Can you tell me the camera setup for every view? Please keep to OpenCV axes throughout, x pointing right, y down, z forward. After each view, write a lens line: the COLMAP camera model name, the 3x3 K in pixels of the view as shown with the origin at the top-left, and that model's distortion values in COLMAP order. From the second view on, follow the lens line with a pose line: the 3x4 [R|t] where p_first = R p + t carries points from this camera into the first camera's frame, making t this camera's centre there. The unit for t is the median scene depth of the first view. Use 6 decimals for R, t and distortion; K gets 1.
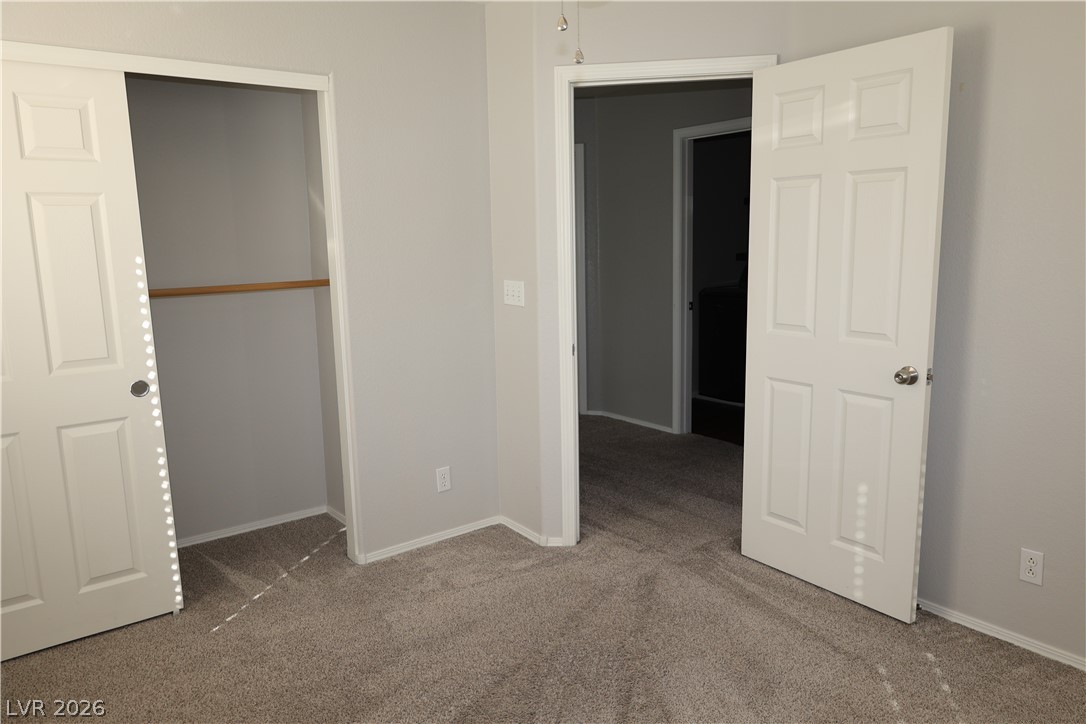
lens RADIAL K [[740.4, 0, 546.1], [0, 740.4, 364.6], [0, 0, 1]] dist [-0.010124, 0.001281]
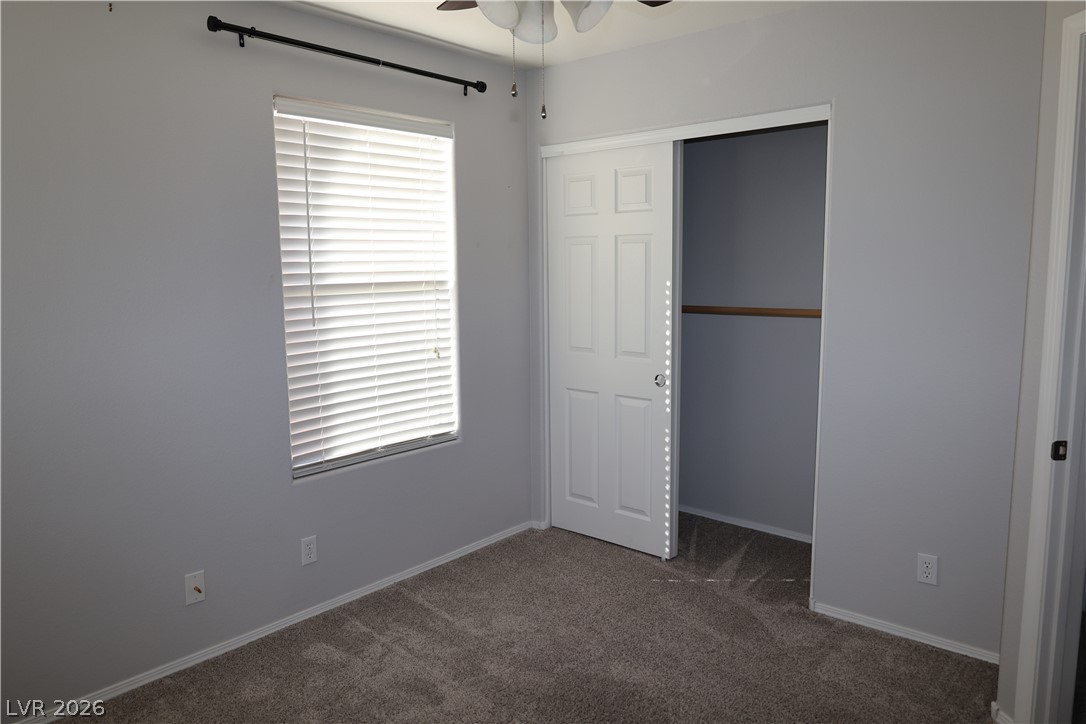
lens RADIAL K [[740.4, 0, 544.6], [0, 740.4, 359.8], [0, 0, 1]] dist [-0.010124, 0.001281]
pose [[0.194094, 0.147558, -0.969822, 0.664214], [-0.155583, 0.980740, 0.118081, -0.123632], [0.968567, 0.127969, 0.213313, 0.502320]]
